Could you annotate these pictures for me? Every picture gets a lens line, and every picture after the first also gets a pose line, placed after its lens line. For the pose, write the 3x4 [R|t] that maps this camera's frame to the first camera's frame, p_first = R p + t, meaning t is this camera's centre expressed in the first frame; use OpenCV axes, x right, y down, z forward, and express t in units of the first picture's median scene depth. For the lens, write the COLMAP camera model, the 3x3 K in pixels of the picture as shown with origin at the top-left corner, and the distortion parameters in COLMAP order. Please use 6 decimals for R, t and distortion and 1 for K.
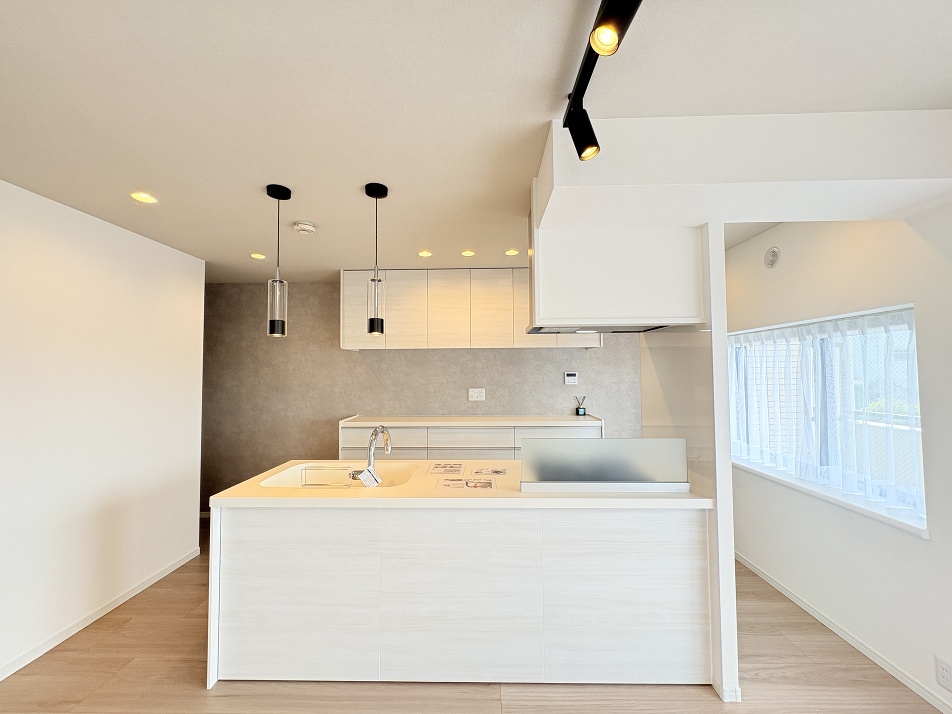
lens RADIAL K [[380.8, 0, 476.0], [0, 380.8, 357.0], [0, 0, 1]] dist [0.001300, 0.000101]
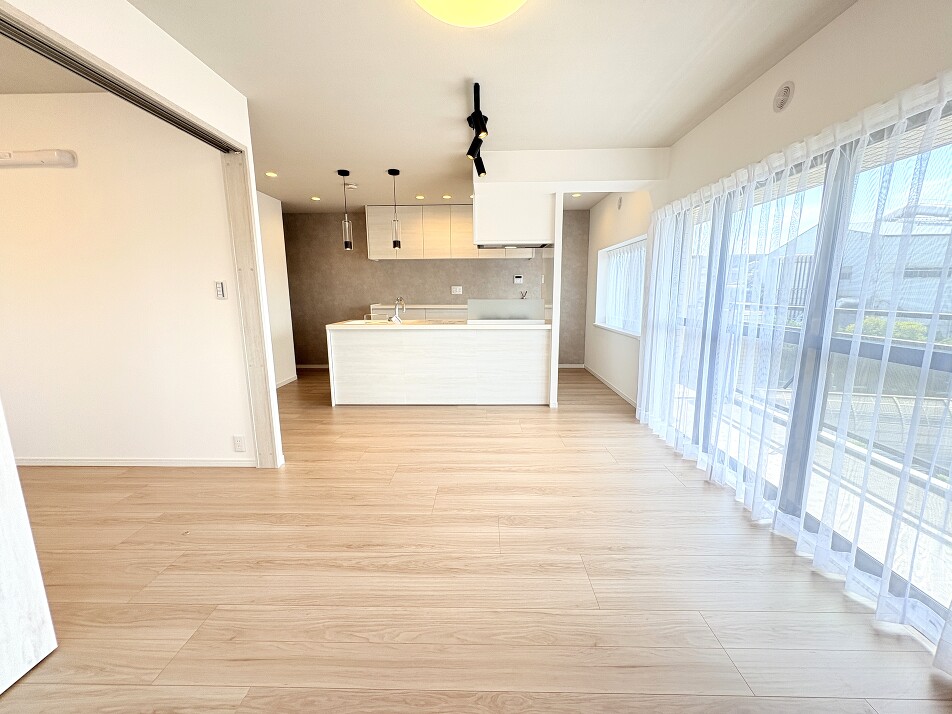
lens RADIAL K [[376.3, 0, 473.4], [0, 376.3, 356.2], [0, 0, 1]] dist [-0.001648, -0.000305]
pose [[0.999983, 0.001080, -0.005718, 0.095648], [0.000154, 0.977387, 0.211459, 0.046266], [0.005817, -0.211456, 0.977370, -0.657003]]
